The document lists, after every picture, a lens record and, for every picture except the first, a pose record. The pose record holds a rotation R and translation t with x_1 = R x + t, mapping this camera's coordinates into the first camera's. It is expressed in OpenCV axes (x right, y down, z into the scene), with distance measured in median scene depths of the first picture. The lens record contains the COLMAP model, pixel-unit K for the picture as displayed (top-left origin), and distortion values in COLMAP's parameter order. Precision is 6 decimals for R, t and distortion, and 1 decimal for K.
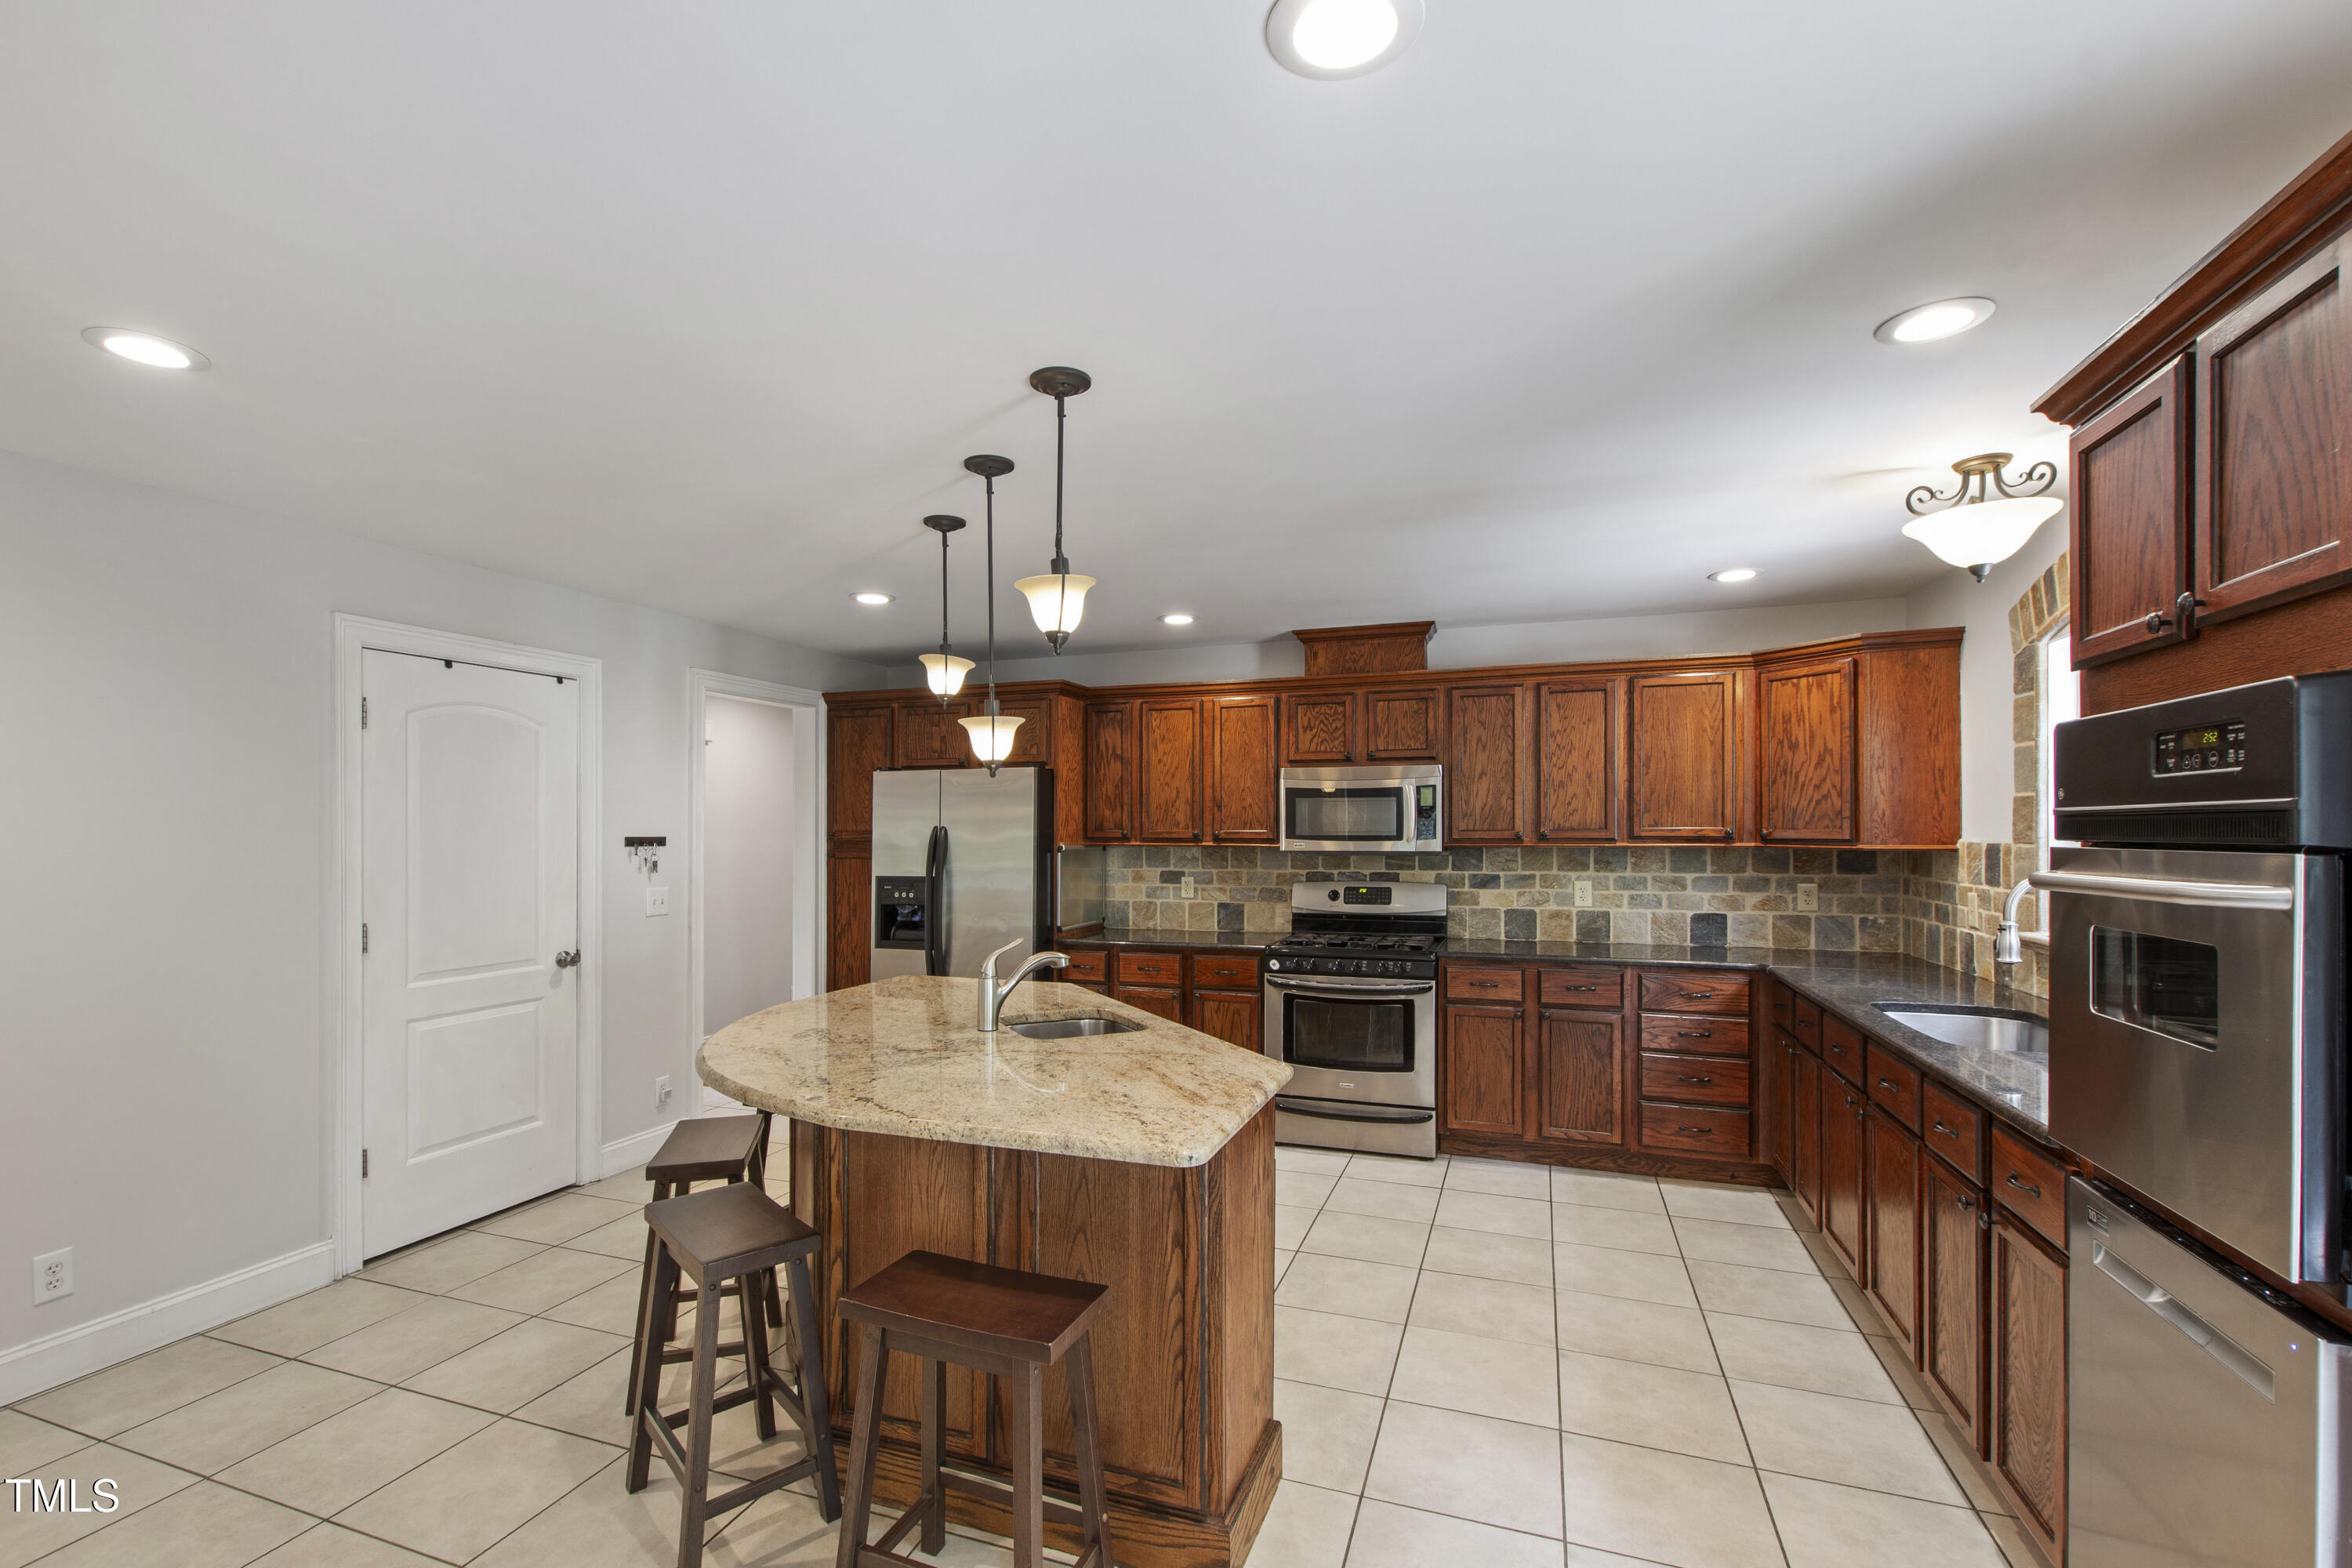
lens RADIAL K [[1029.2, 0, 1141.7], [0, 1029.2, 821.9], [0, 0, 1]] dist [0.000774, -0.000240]
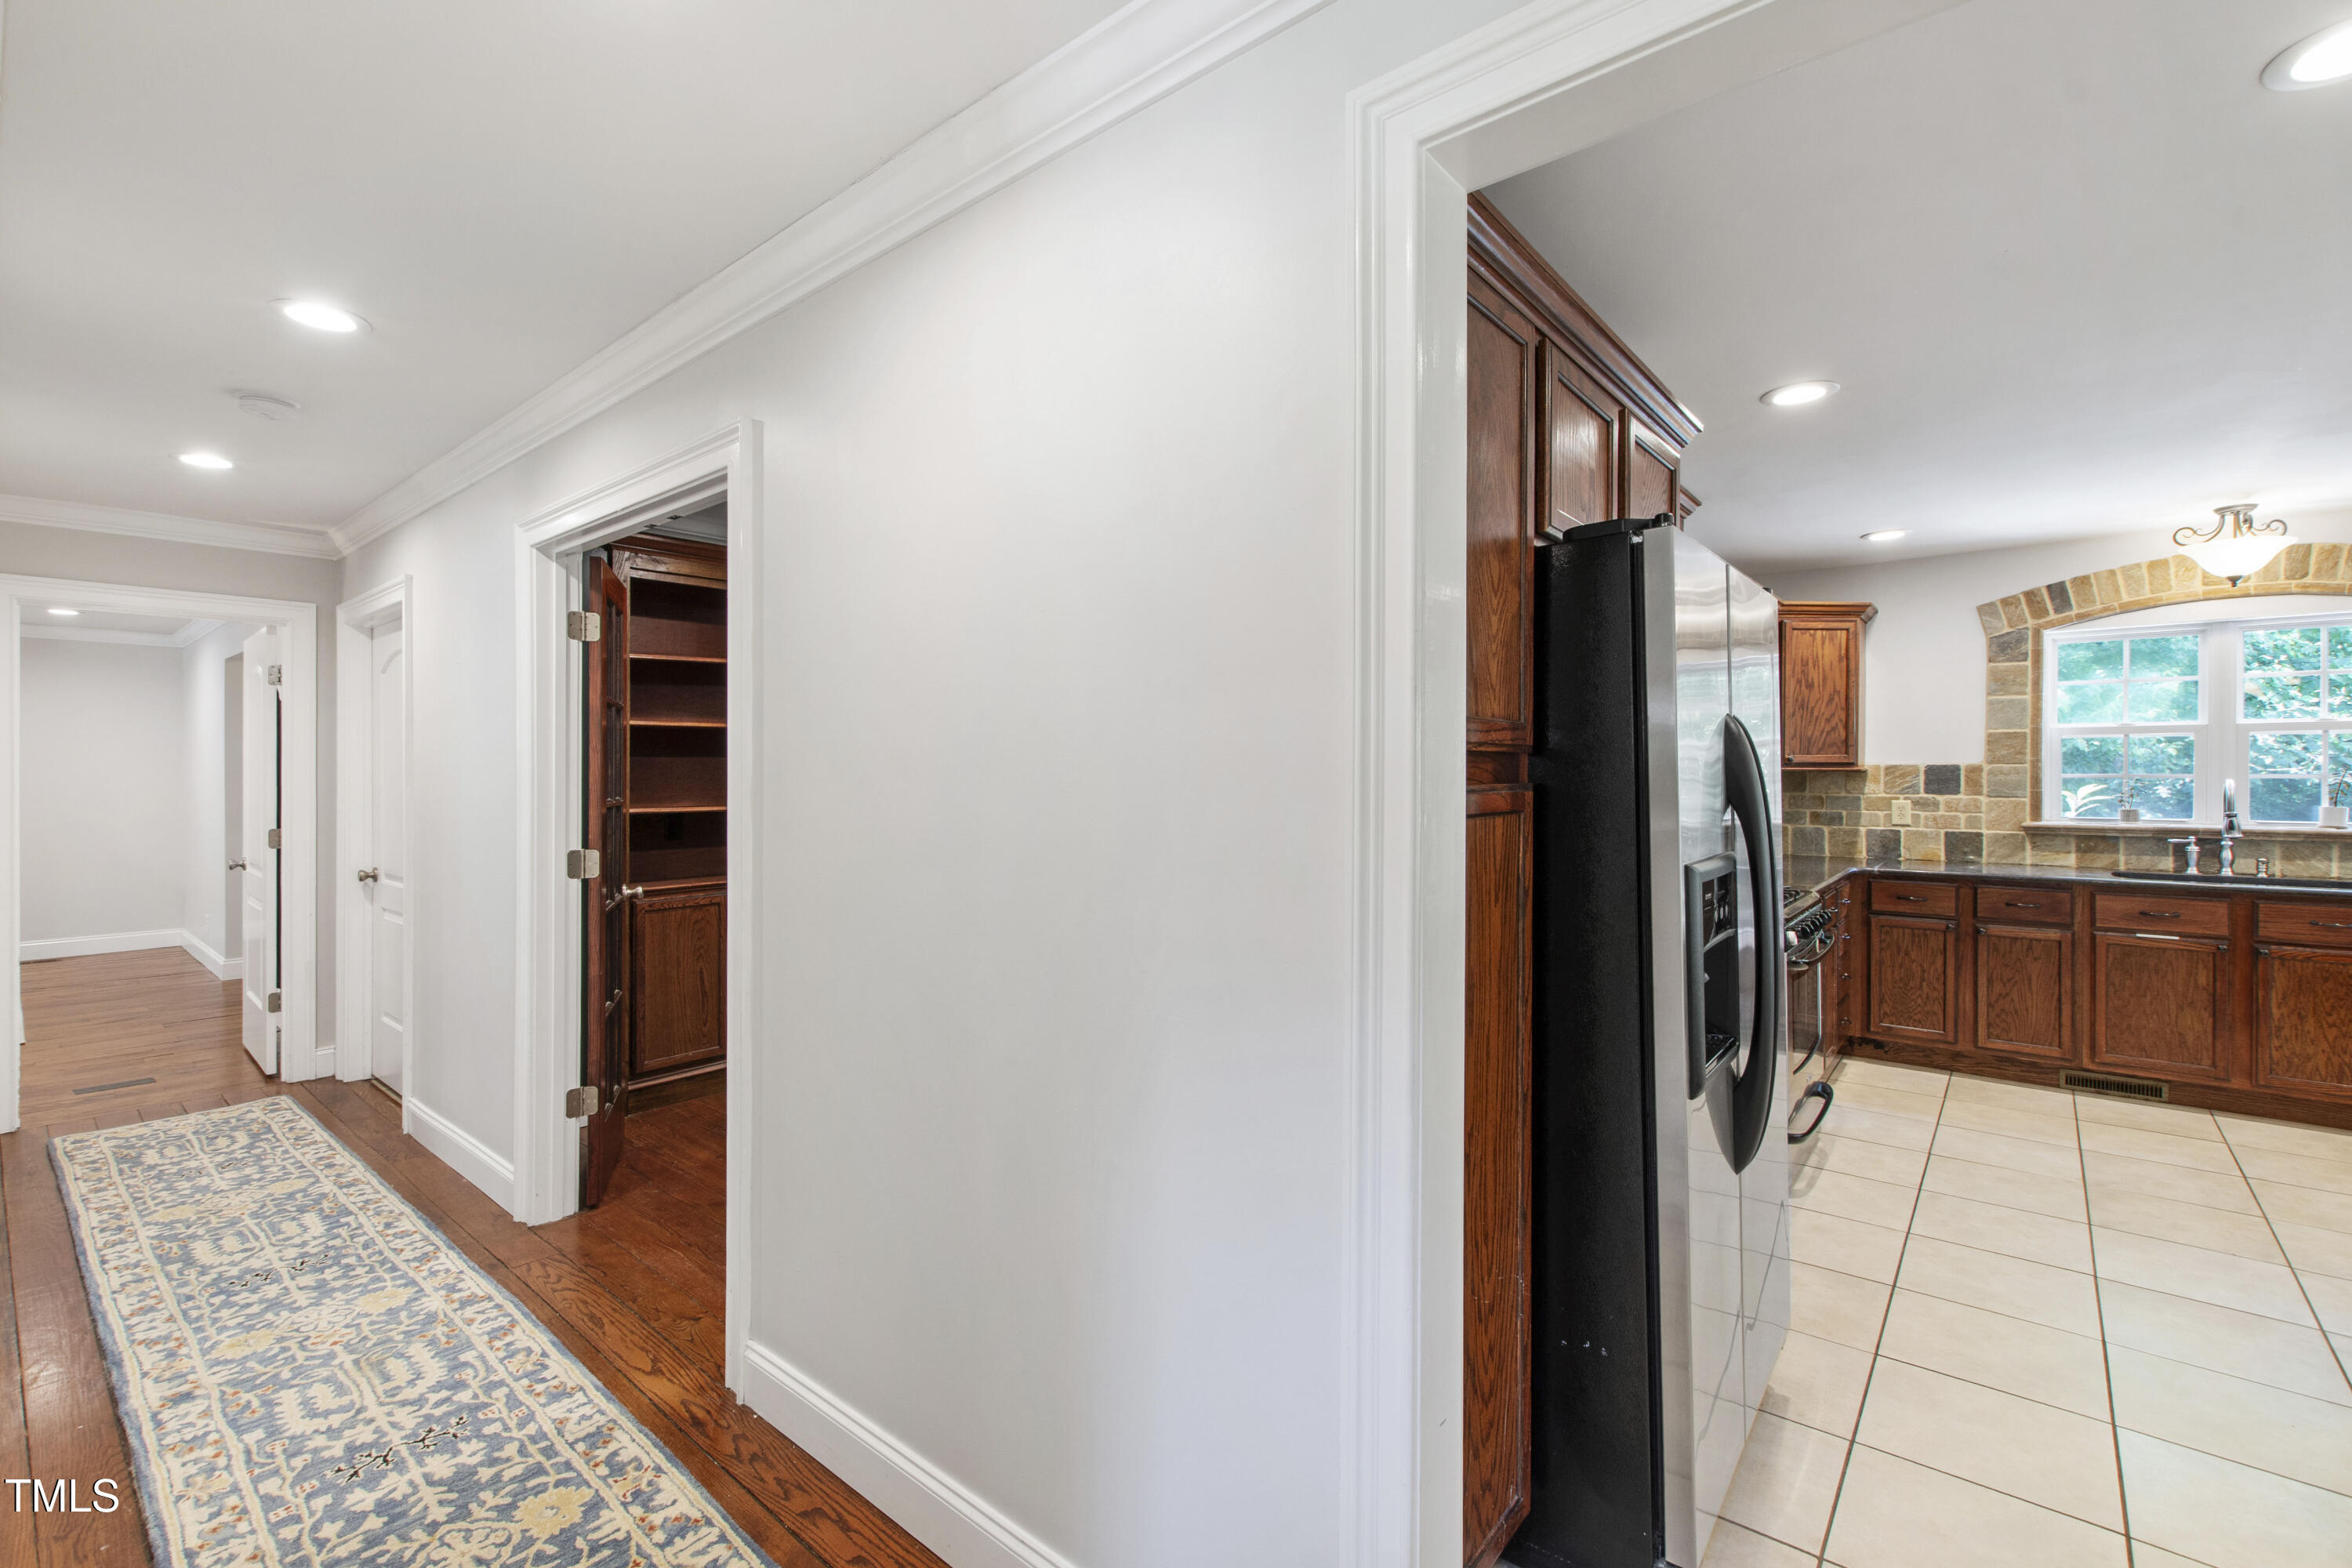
lens RADIAL K [[1019.3, 0, 1142.1], [0, 1019.3, 775.1], [0, 0, 1]] dist [-0.001377, -0.001204]
pose [[0.355237, 0.000843, 0.934776, -0.647634], [-0.008614, 0.999960, 0.002371, 0.029859], [-0.934736, -0.008894, 0.355230, 1.112898]]
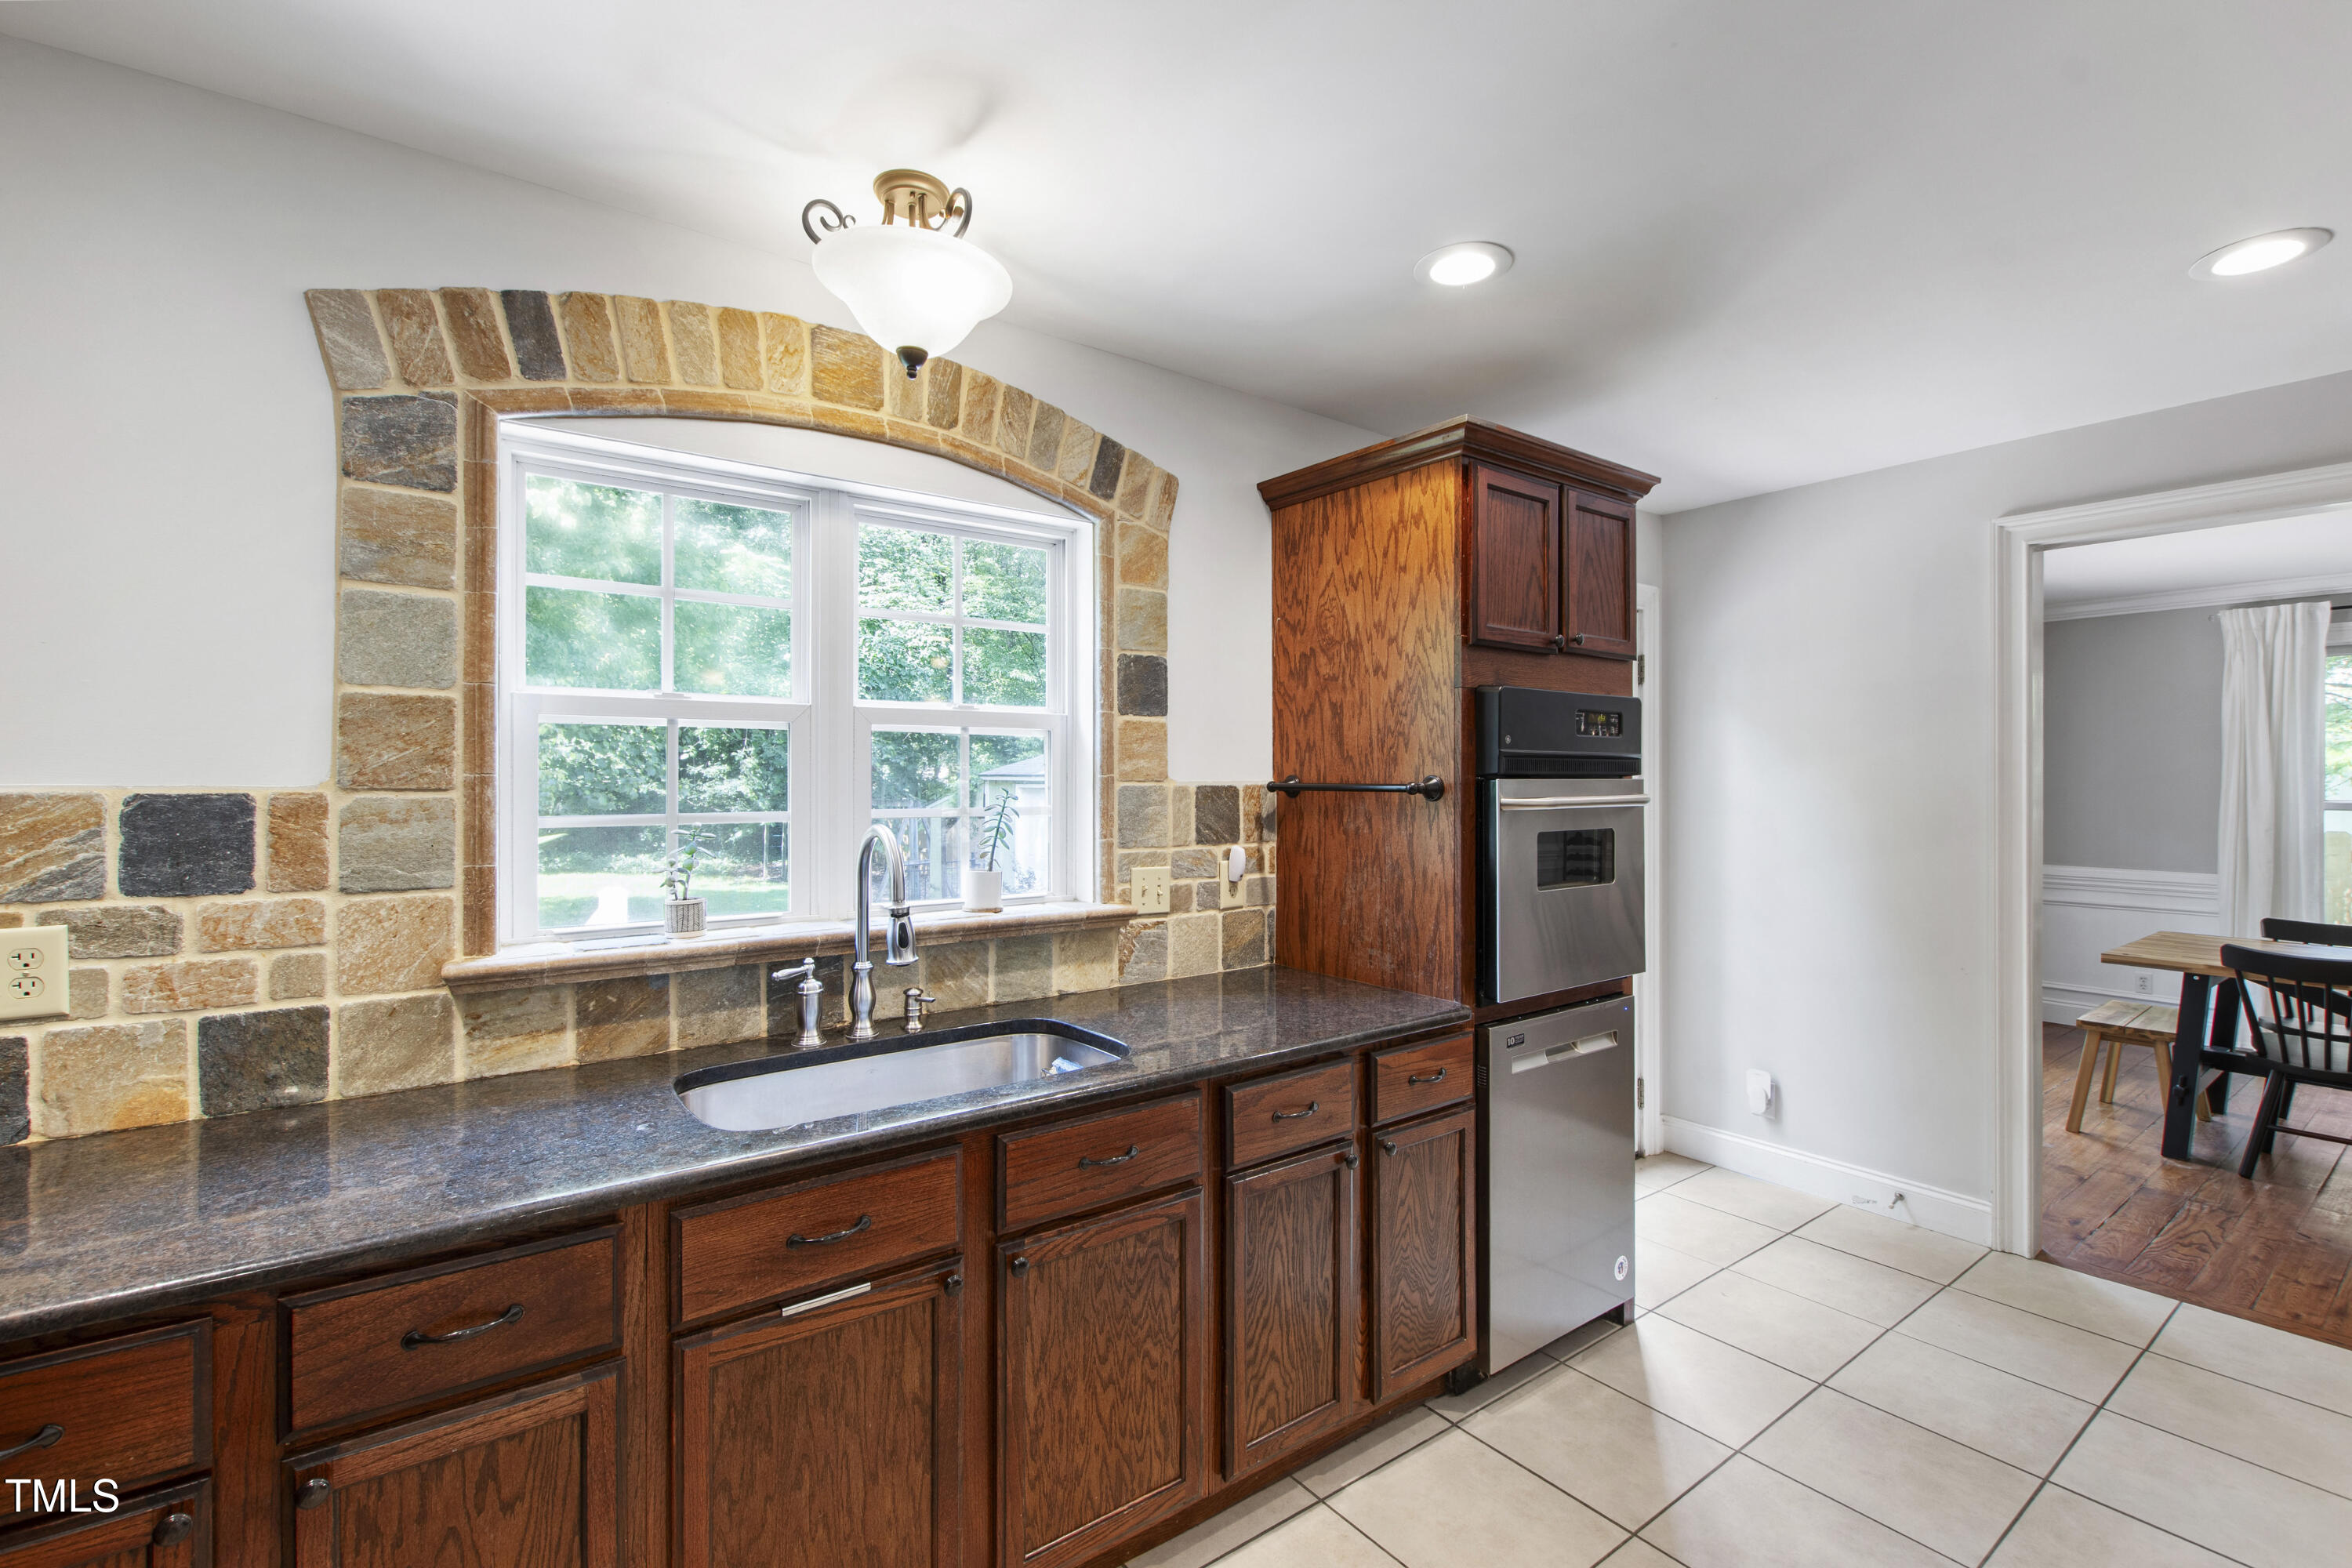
lens RADIAL K [[1023.7, 0, 1166.3], [0, 1023.7, 785.2], [0, 0, 1]] dist [0.001679, -0.001138]
pose [[-0.836769, 0.002850, 0.547548, 0.189656], [0.000278, 0.999989, -0.004779, 0.013704], [-0.547555, -0.003846, -0.836761, 0.818805]]
